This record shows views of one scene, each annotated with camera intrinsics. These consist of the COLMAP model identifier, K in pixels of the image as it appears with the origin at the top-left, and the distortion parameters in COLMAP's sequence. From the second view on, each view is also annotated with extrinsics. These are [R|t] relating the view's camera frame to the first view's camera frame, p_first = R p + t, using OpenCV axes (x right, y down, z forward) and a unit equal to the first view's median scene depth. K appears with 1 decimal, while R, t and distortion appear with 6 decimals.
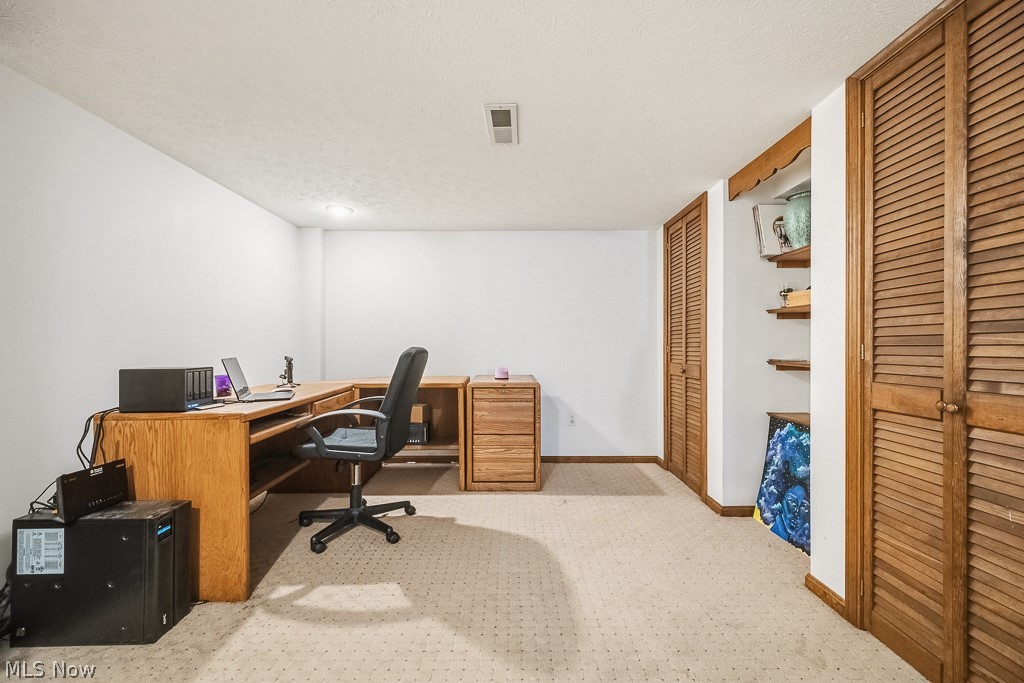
lens RADIAL K [[416.4, 0, 510.7], [0, 416.4, 343.5], [0, 0, 1]] dist [-0.001038, 0.000111]
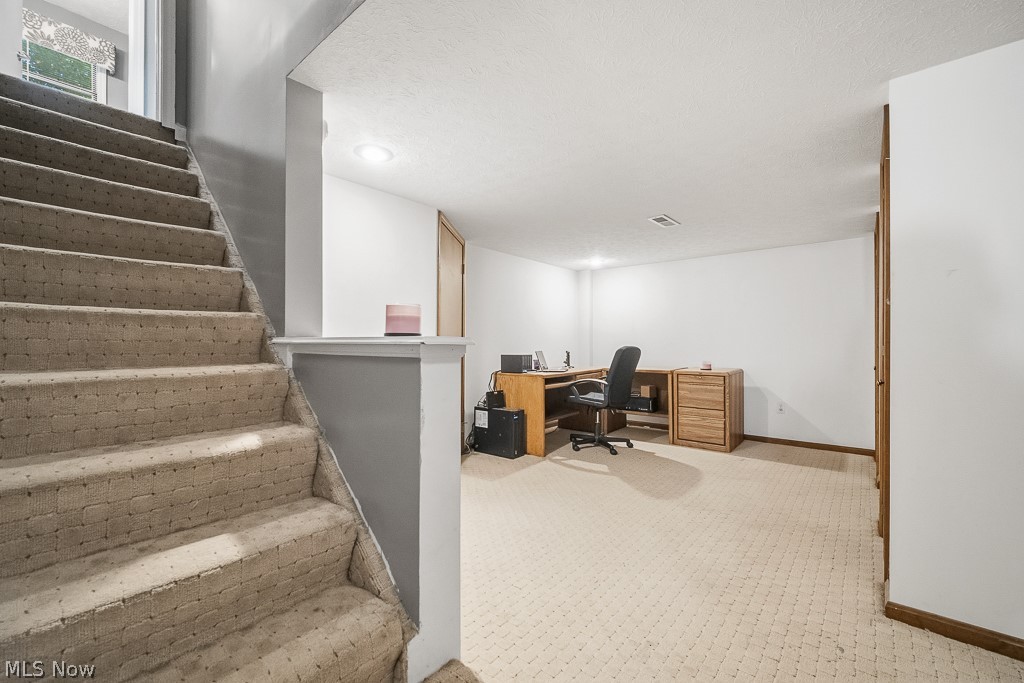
lens RADIAL K [[416.4, 0, 510.7], [0, 416.4, 343.5], [0, 0, 1]] dist [-0.001038, 0.000111]
pose [[0.771547, -0.001626, -0.636170, 0.565428], [0.003310, 0.999993, 0.001458, -0.006790], [0.636164, -0.003230, 0.771547, -0.727431]]
